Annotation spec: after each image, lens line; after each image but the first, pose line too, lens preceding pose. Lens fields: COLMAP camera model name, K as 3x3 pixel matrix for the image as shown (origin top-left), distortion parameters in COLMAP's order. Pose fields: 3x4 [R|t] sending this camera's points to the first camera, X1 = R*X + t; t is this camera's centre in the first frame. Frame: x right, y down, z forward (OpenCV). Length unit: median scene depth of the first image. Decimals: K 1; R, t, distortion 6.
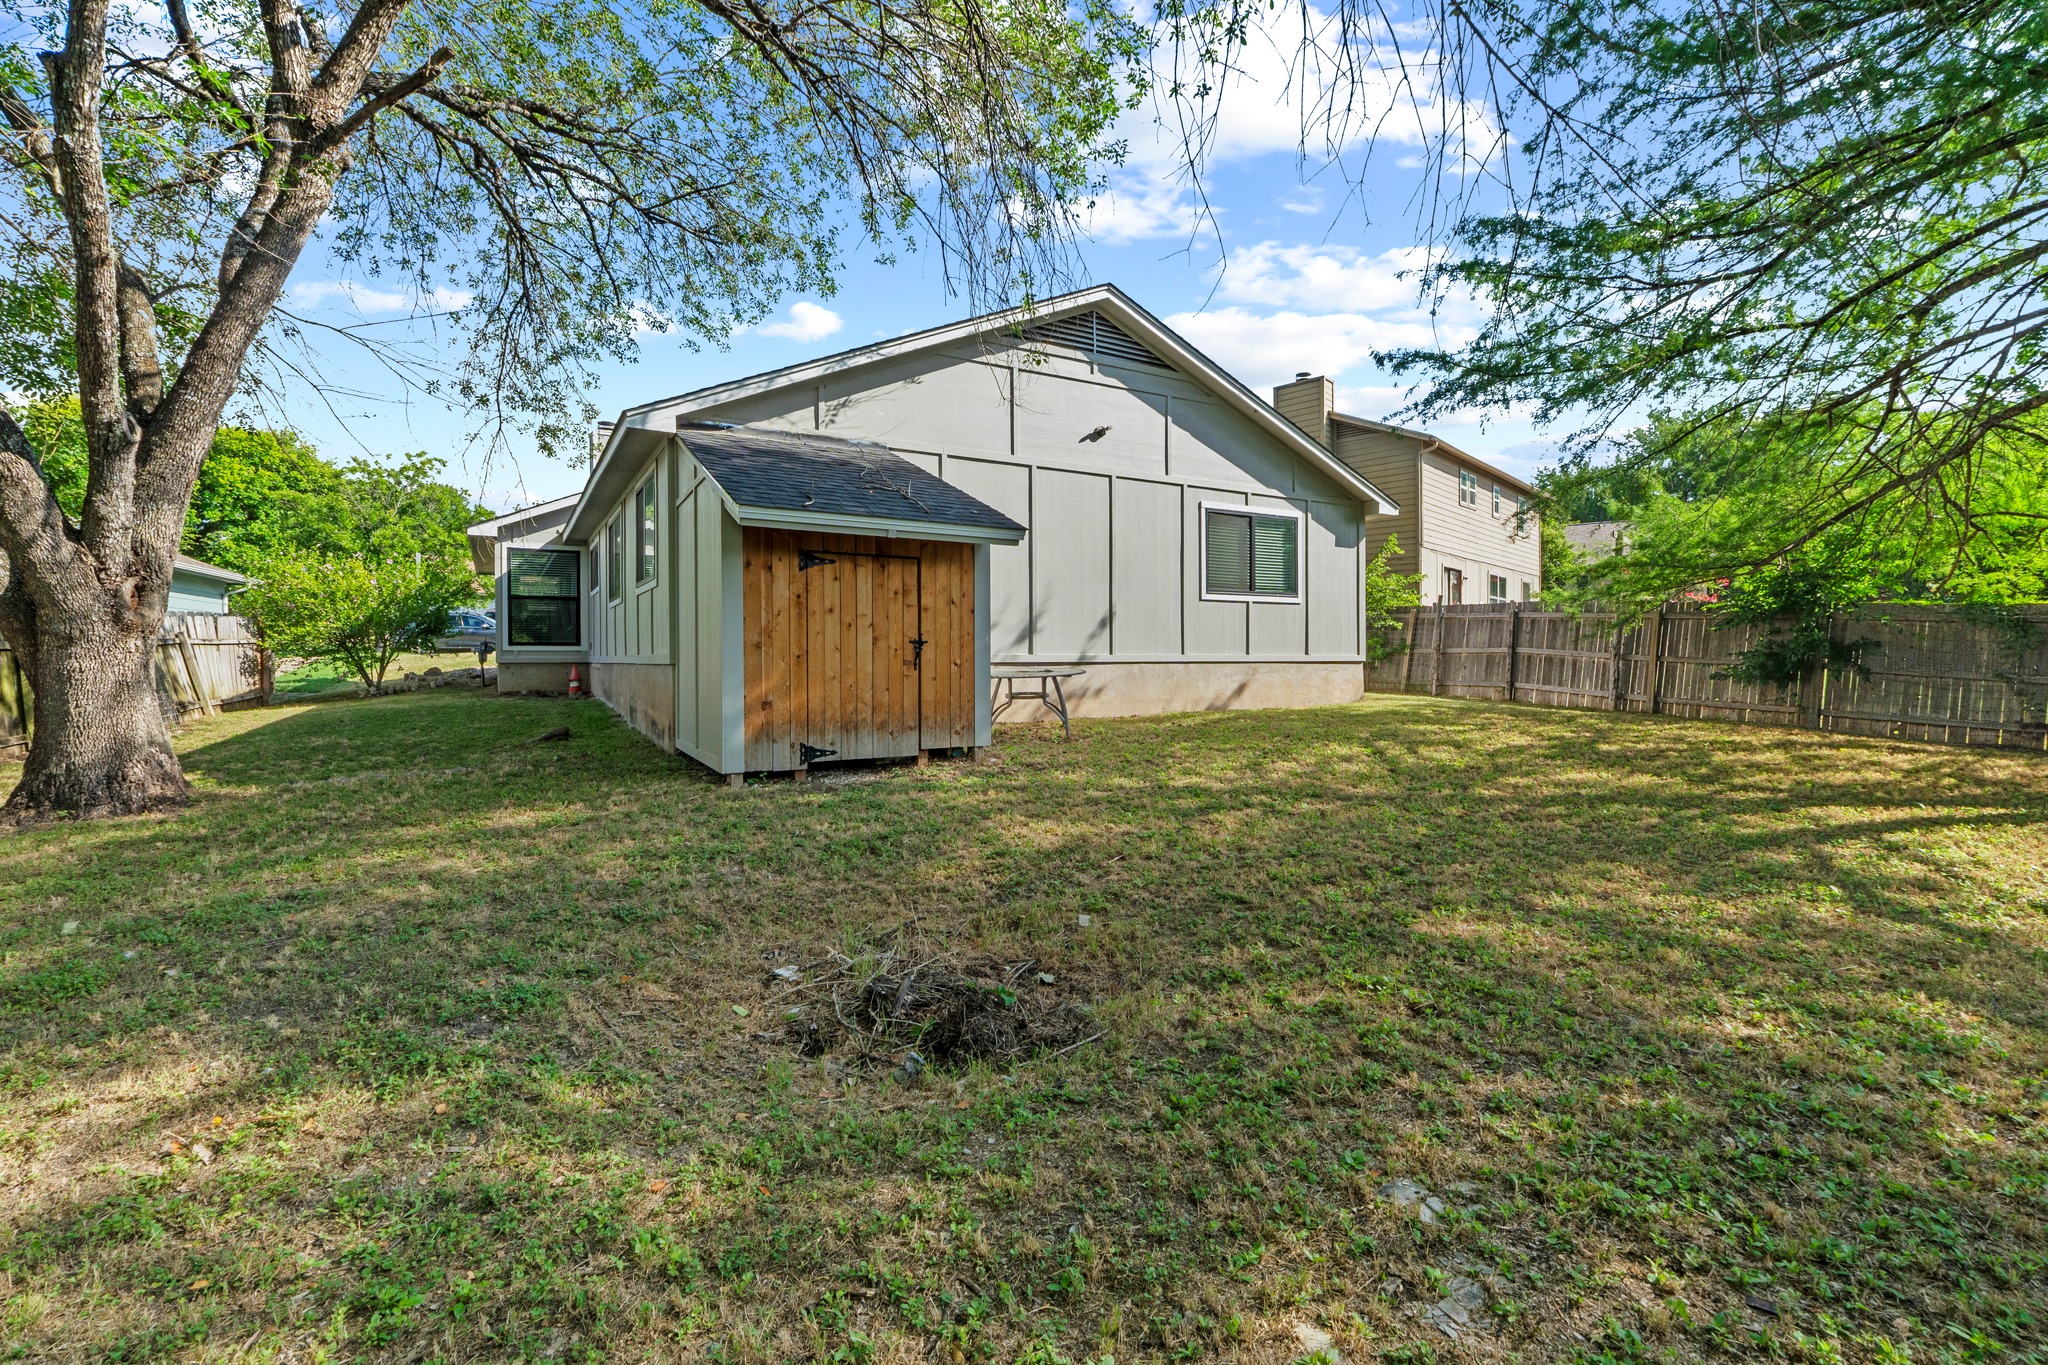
lens RADIAL K [[897.3, 0, 1027.1], [0, 897.3, 671.9], [0, 0, 1]] dist [-0.010687, -0.000048]
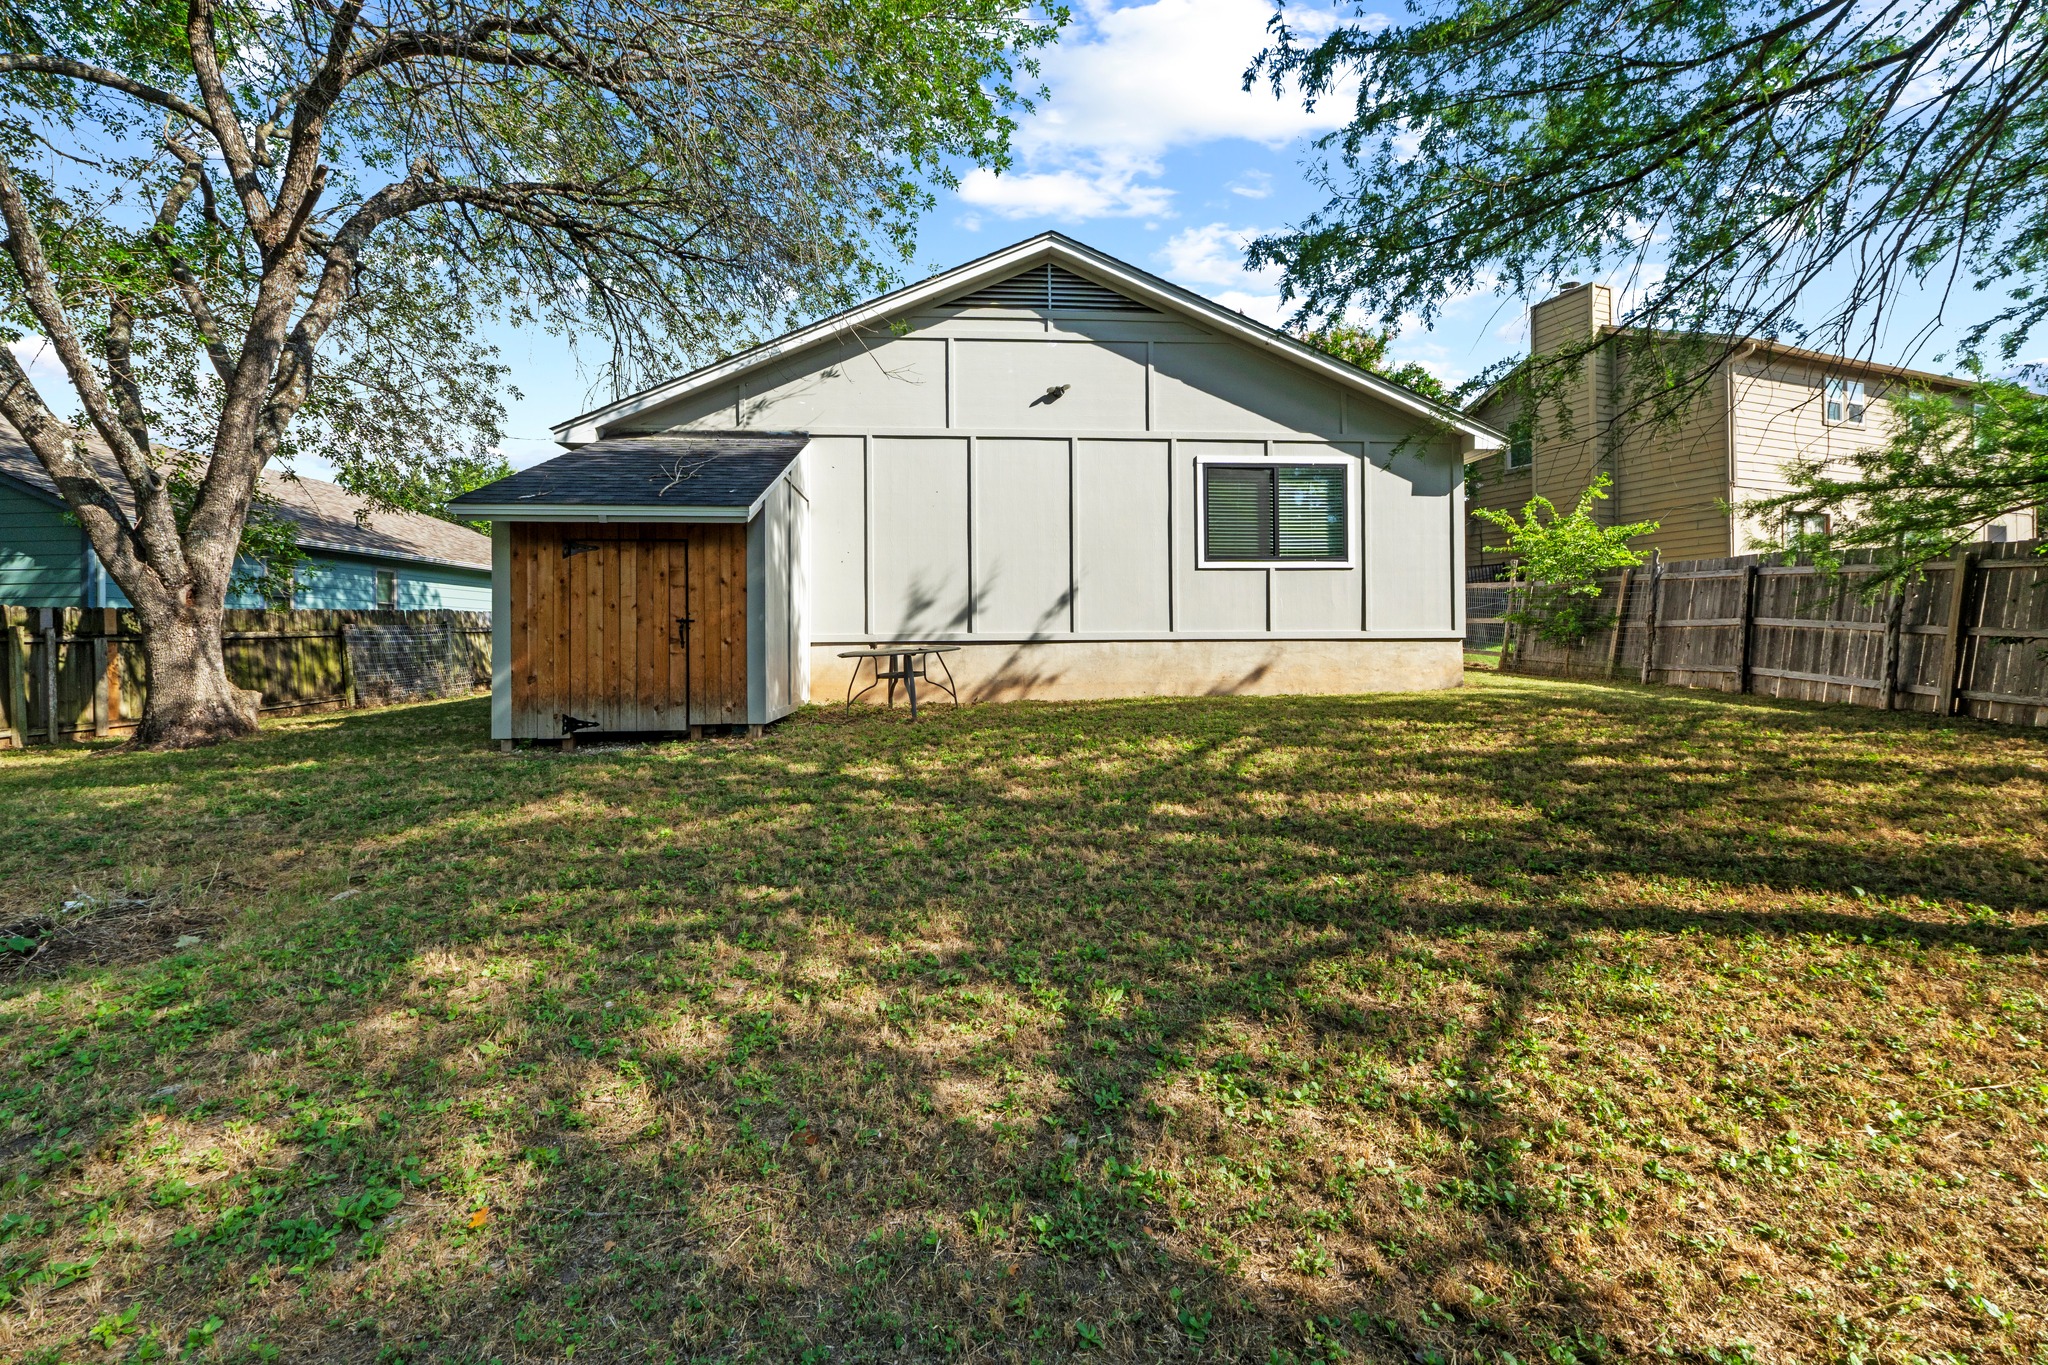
lens RADIAL K [[883.6, 0, 1016.7], [0, 883.6, 644.8], [0, 0, 1]] dist [-0.008169, -0.000459]
pose [[0.899226, -0.004520, -0.437460, 0.431328], [-0.000830, 0.999927, -0.012039, 0.003887], [0.437483, 0.011189, 0.899157, 0.161854]]
